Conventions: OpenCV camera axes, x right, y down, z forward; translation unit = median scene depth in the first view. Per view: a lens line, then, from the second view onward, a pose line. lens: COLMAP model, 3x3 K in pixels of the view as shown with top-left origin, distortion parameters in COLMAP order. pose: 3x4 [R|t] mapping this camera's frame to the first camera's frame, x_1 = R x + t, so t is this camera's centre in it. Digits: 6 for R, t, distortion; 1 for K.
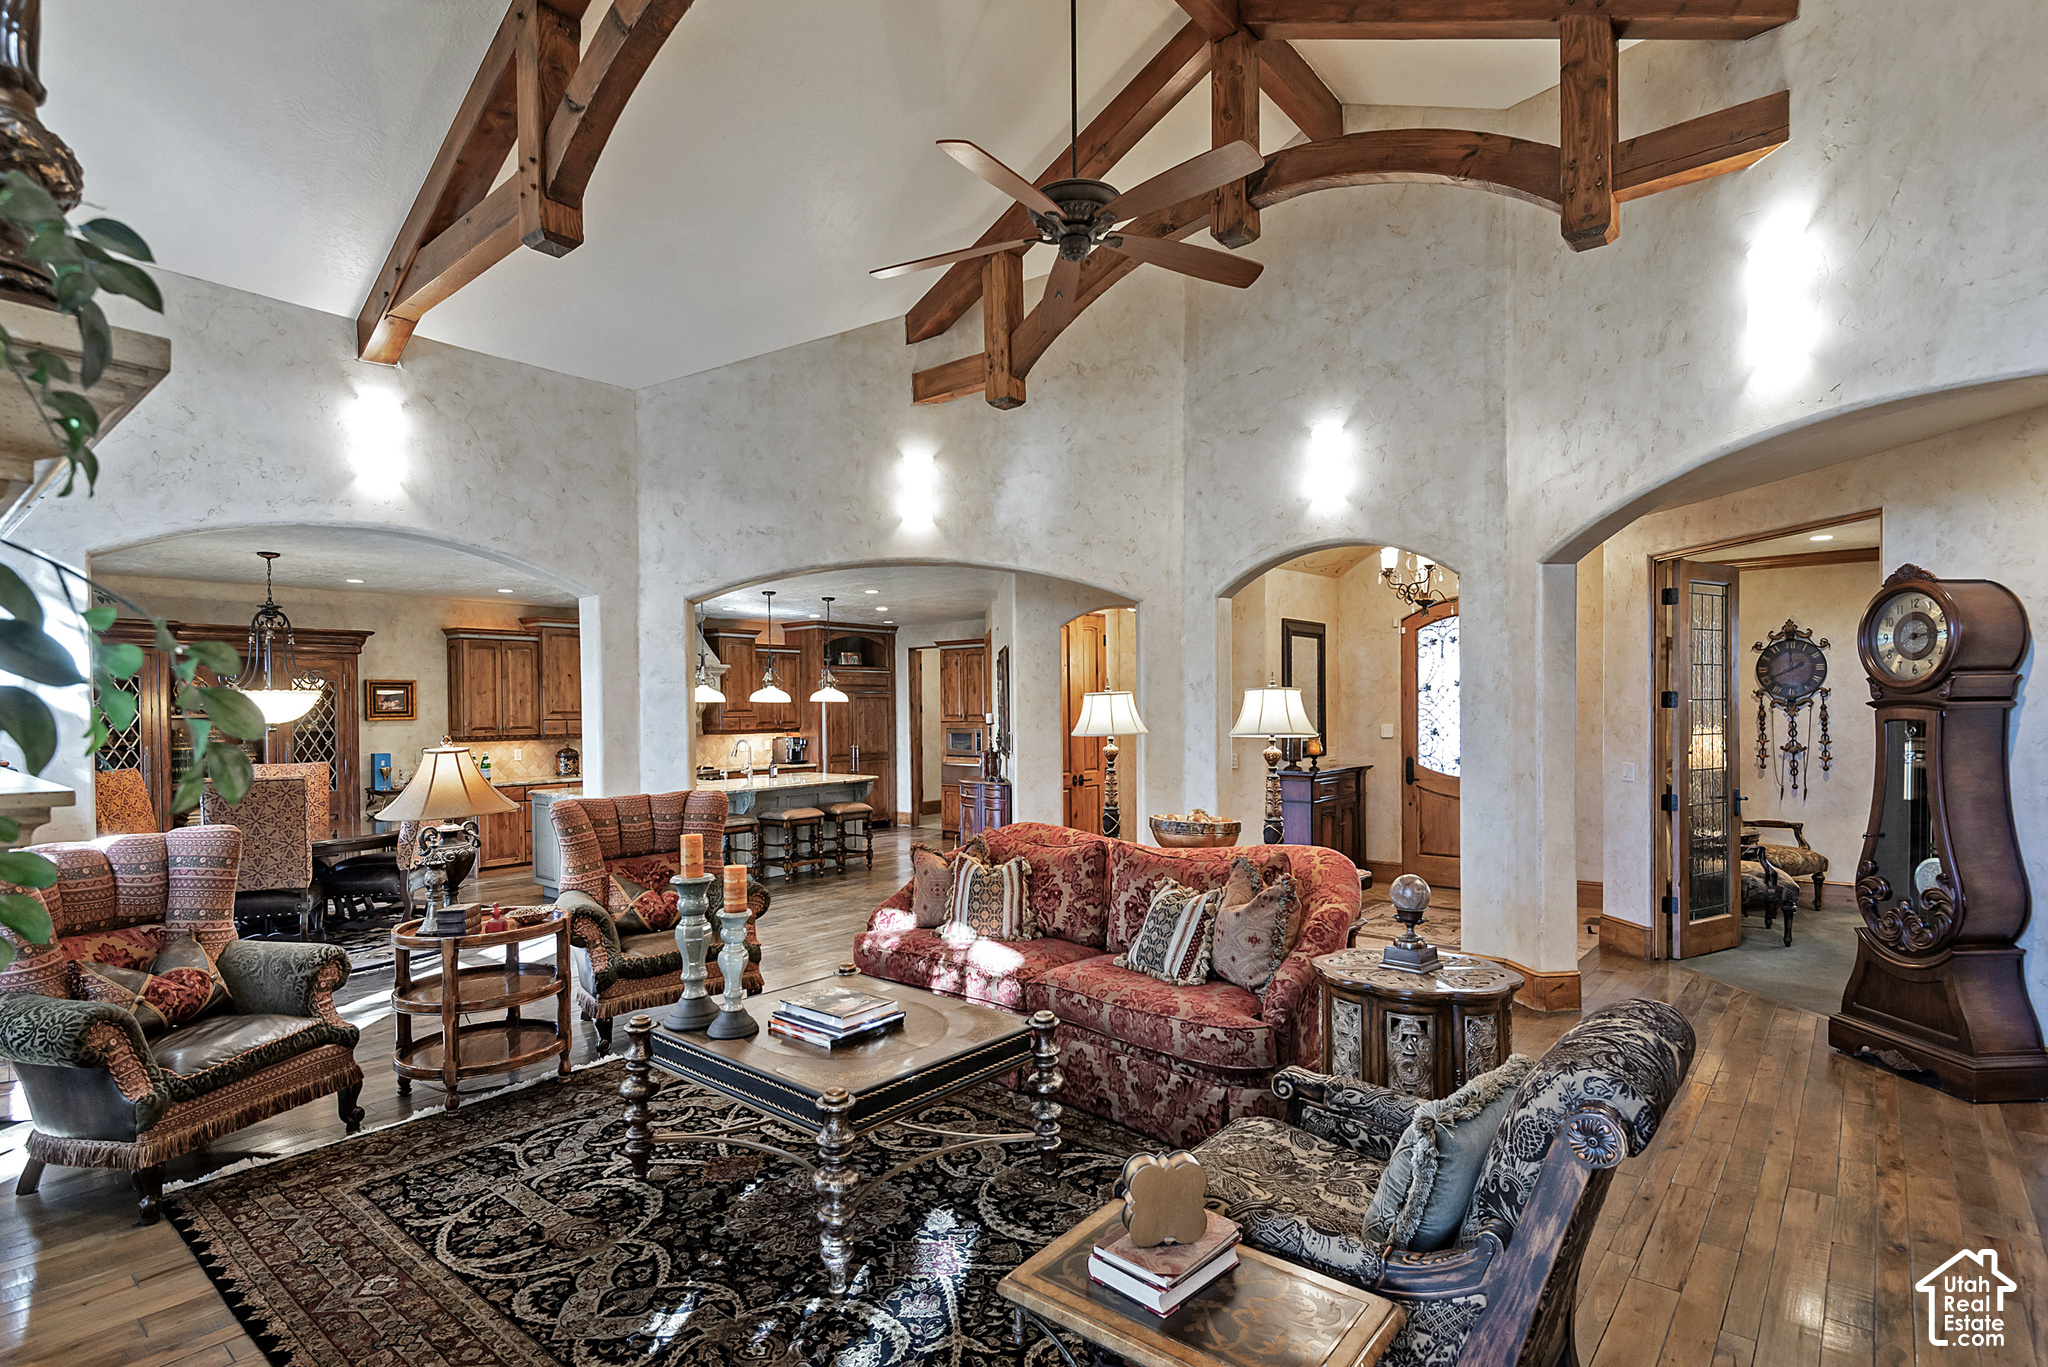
lens RADIAL K [[994.3, 0, 1020.5], [0, 994.3, 699.6], [0, 0, 1]] dist [0.028130, -0.010584]
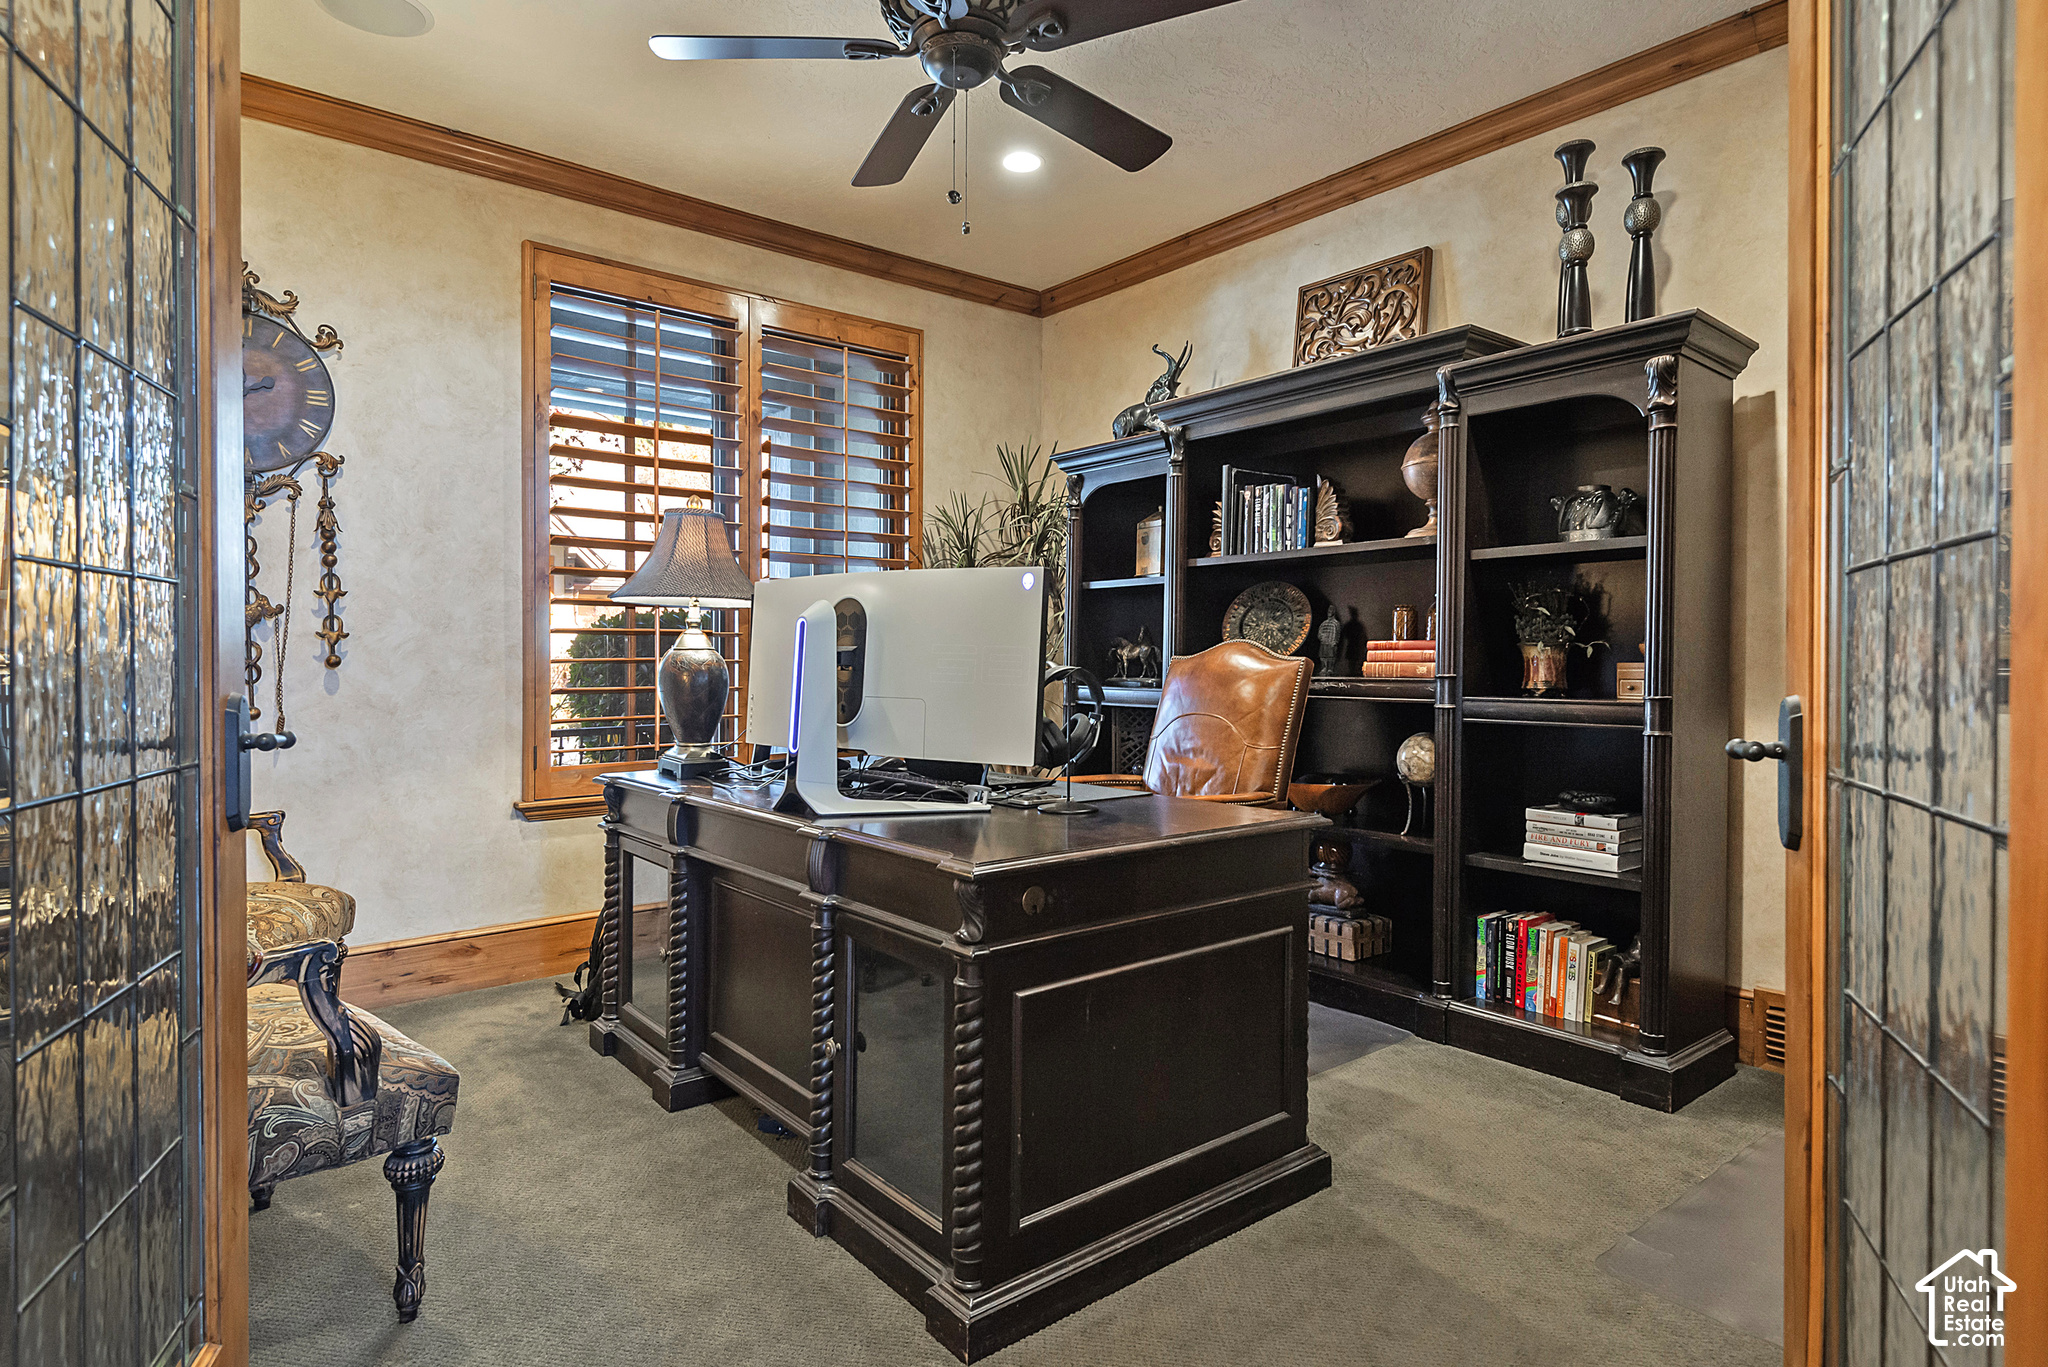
lens RADIAL K [[1104.5, 0, 1028.5], [0, 1104.5, 675.6], [0, 0, 1]] dist [0.007601, 0.000917]
pose [[0.174406, -0.008269, 0.984639, 0.425984], [-0.013373, 0.999853, 0.010766, 0.065232], [-0.984583, -0.015046, 0.174270, 0.660636]]
